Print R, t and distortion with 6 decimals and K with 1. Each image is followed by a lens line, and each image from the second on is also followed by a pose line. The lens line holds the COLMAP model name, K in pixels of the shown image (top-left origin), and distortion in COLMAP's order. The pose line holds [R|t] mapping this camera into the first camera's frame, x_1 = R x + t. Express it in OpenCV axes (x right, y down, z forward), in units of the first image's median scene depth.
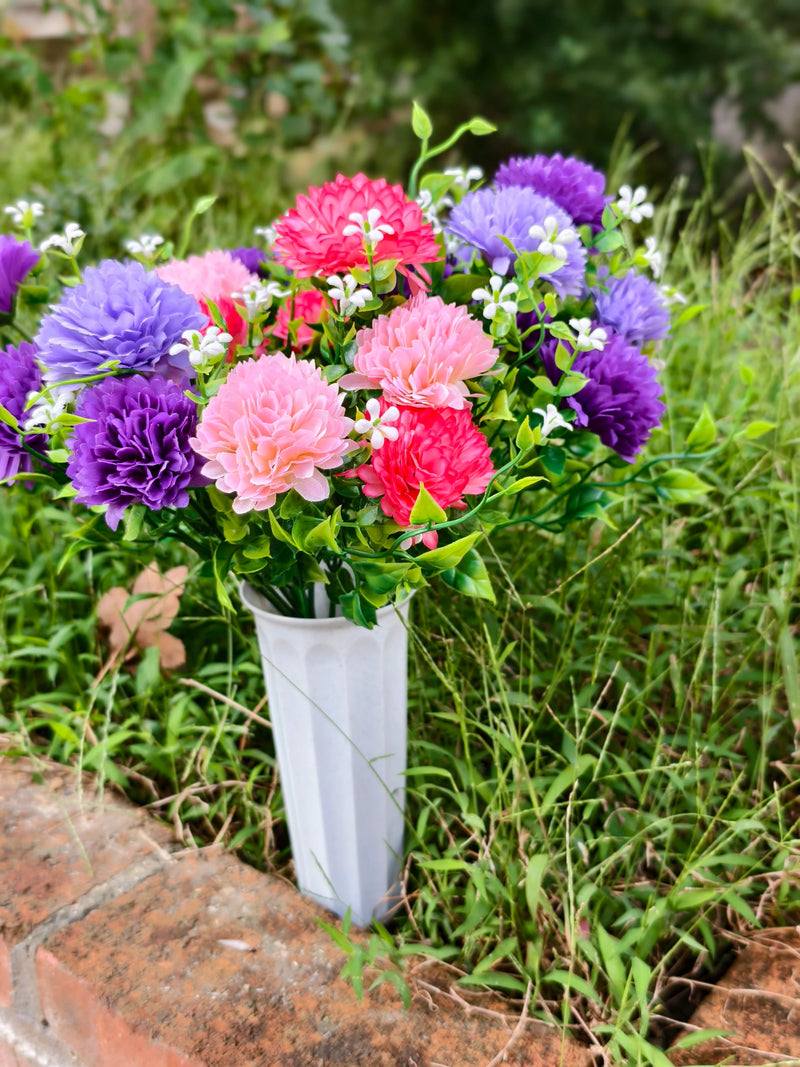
lens RADIAL K [[1196.6, 0, 432.5], [0, 1196.6, 529.6], [0, 0, 1]] dist [-0.004863, 0.000000]
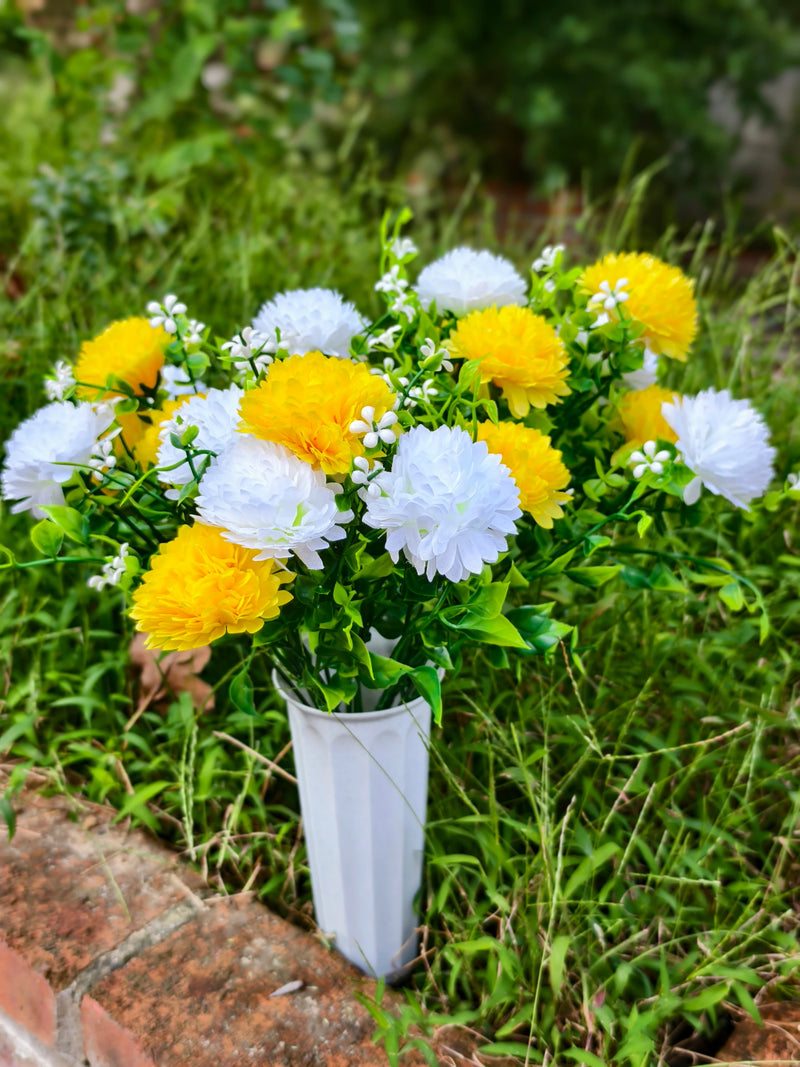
lens RADIAL K [[1196.6, 0, 414.8], [0, 1196.6, 527.5], [0, 0, 1]] dist [-0.004863, 0.000000]
pose [[0.998888, 0.044740, 0.014873, -0.067970], [-0.045306, 0.998166, 0.040140, -0.118750], [-0.013050, -0.040769, 0.999083, -0.049134]]
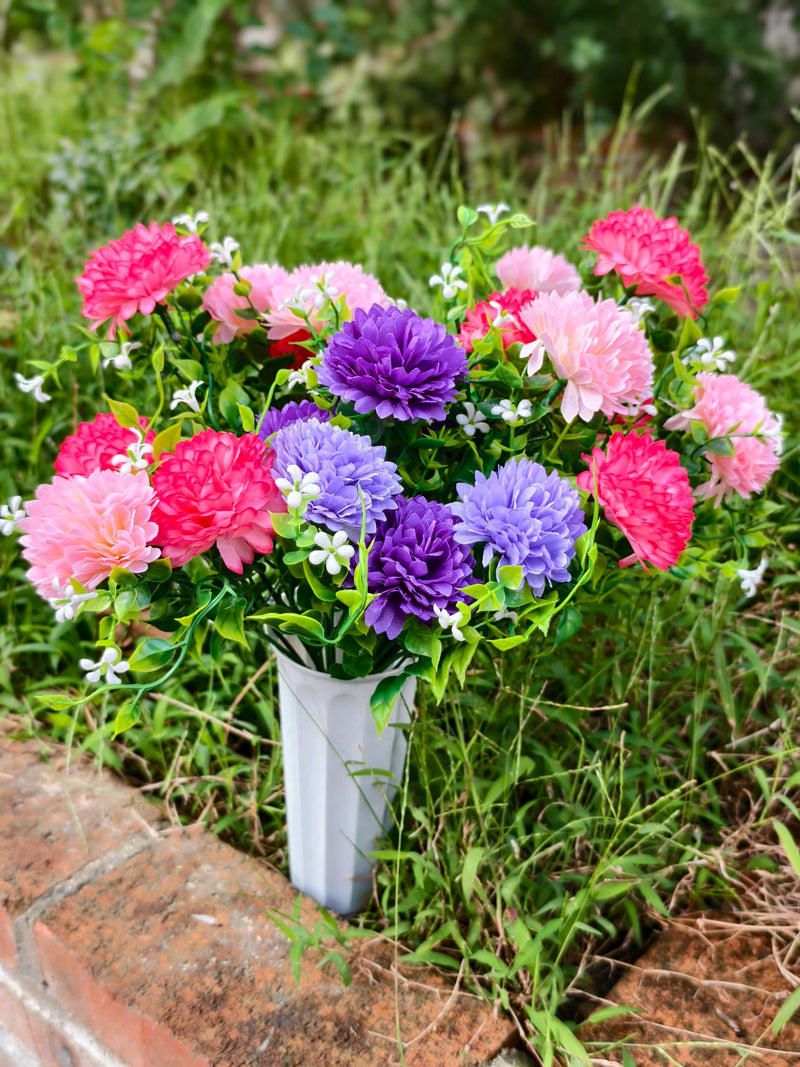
lens RADIAL K [[1196.6, 0, 429.4], [0, 1196.6, 540.8], [0, 0, 1]] dist [-0.004863, 0.000000]
pose [[0.998483, -0.004074, -0.054919, 0.103916], [0.008903, 0.996084, 0.087964, -0.102569], [0.054345, -0.088320, 0.994609, -0.074131]]
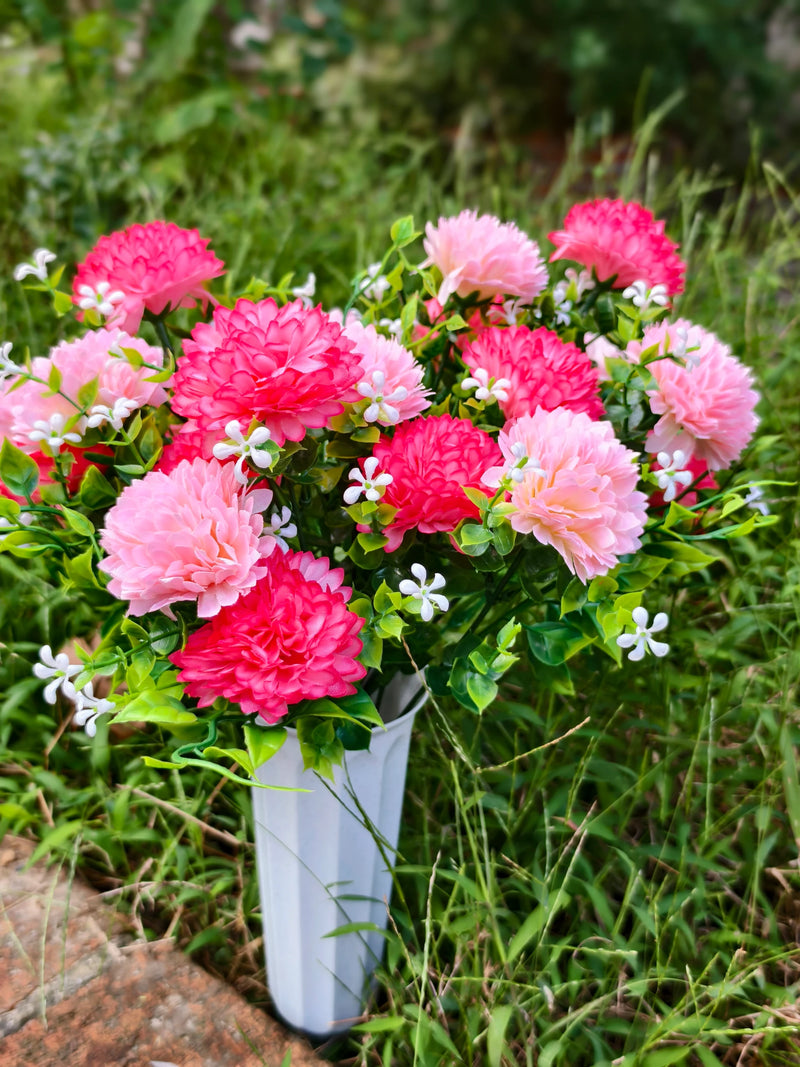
lens RADIAL K [[1196.6, 0, 416.6], [0, 1196.6, 525.8], [0, 0, 1]] dist [-0.004863, 0.000000]
pose [[0.998711, 0.017992, -0.047460, 0.059631], [-0.014482, 0.997205, 0.073300, -0.147257], [0.048647, -0.072519, 0.996180, 0.103568]]
